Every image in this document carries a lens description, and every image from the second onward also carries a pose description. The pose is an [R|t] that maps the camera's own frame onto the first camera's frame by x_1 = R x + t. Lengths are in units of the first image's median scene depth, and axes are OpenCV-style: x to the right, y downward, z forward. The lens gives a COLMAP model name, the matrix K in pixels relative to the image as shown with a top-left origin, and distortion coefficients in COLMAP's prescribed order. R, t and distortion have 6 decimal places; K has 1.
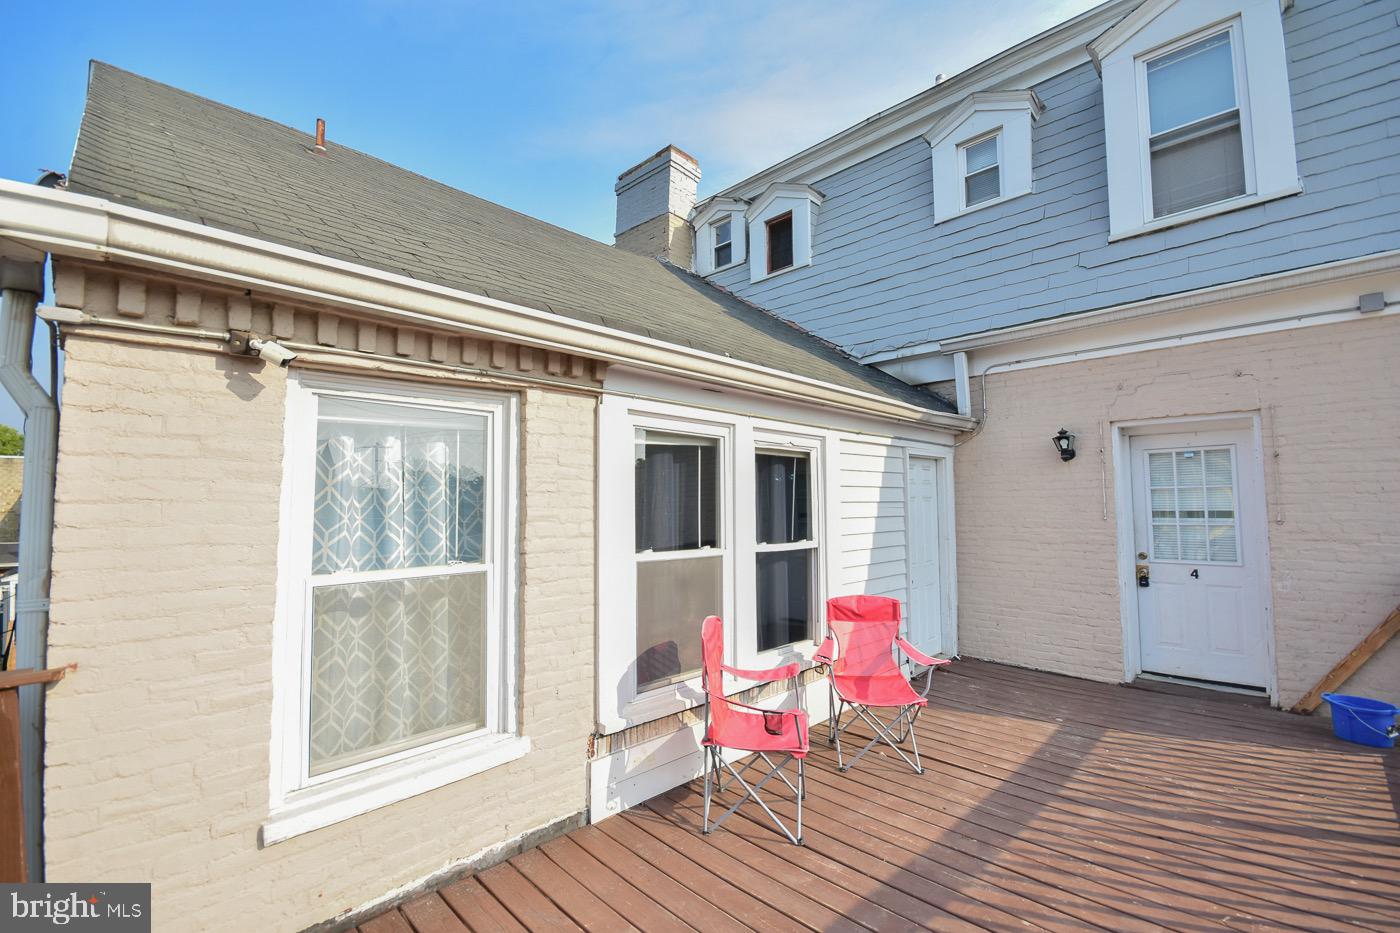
lens RADIAL K [[604.4, 0, 700.0], [0, 604.4, 466.5], [0, 0, 1]] dist [-0.001088, -0.000124]
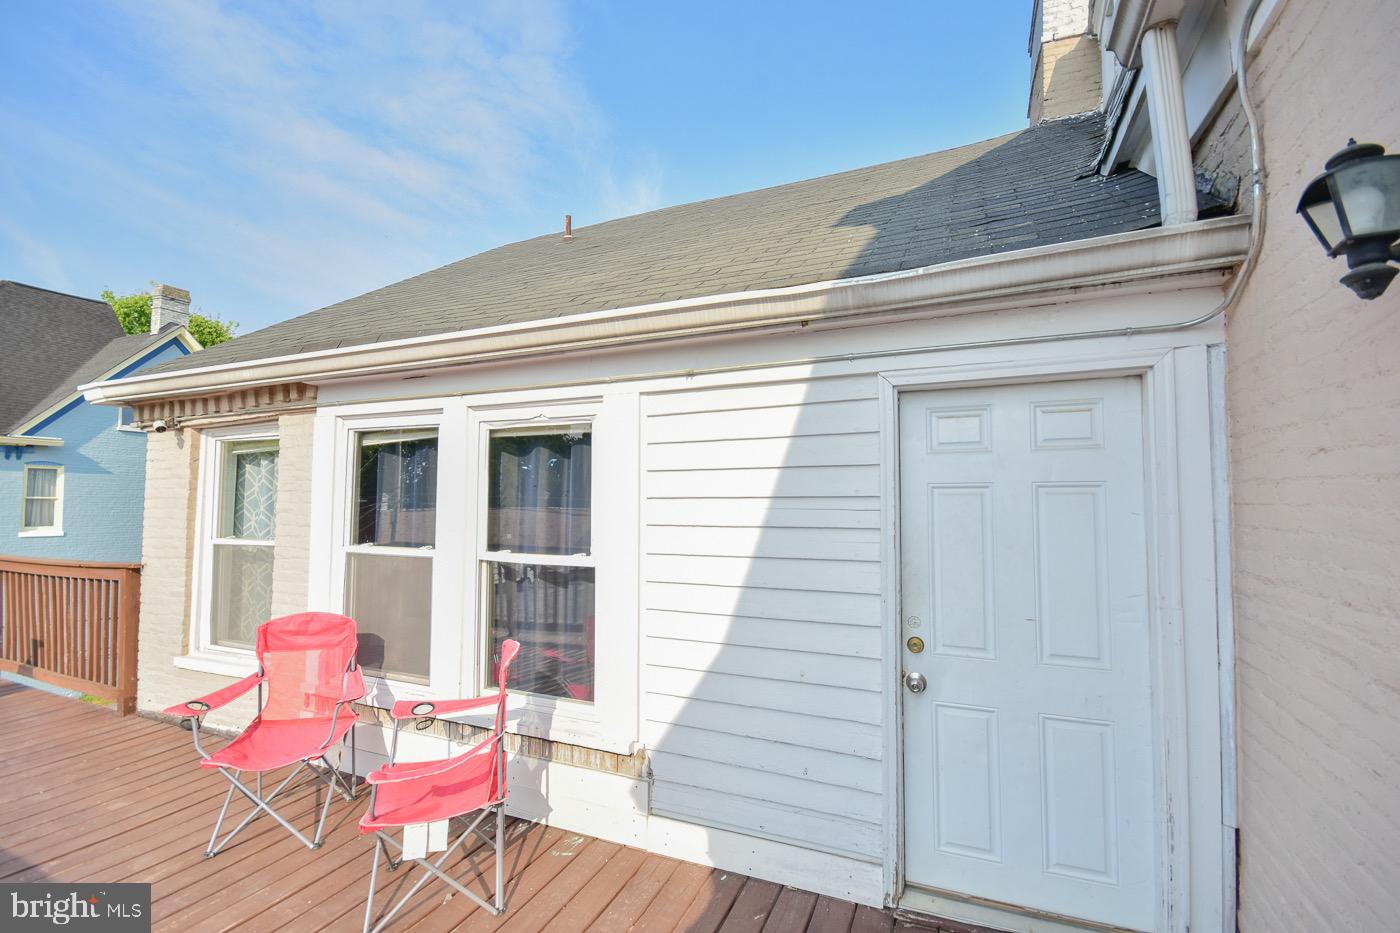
lens RADIAL K [[623.6, 0, 689.9], [0, 623.6, 474.0], [0, 0, 1]] dist [-0.001732, -0.000492]
pose [[0.363232, -0.042243, -0.930741, 0.994704], [0.053674, 0.998261, -0.024360, 0.063913], [0.930151, -0.041108, 0.364868, 0.982345]]
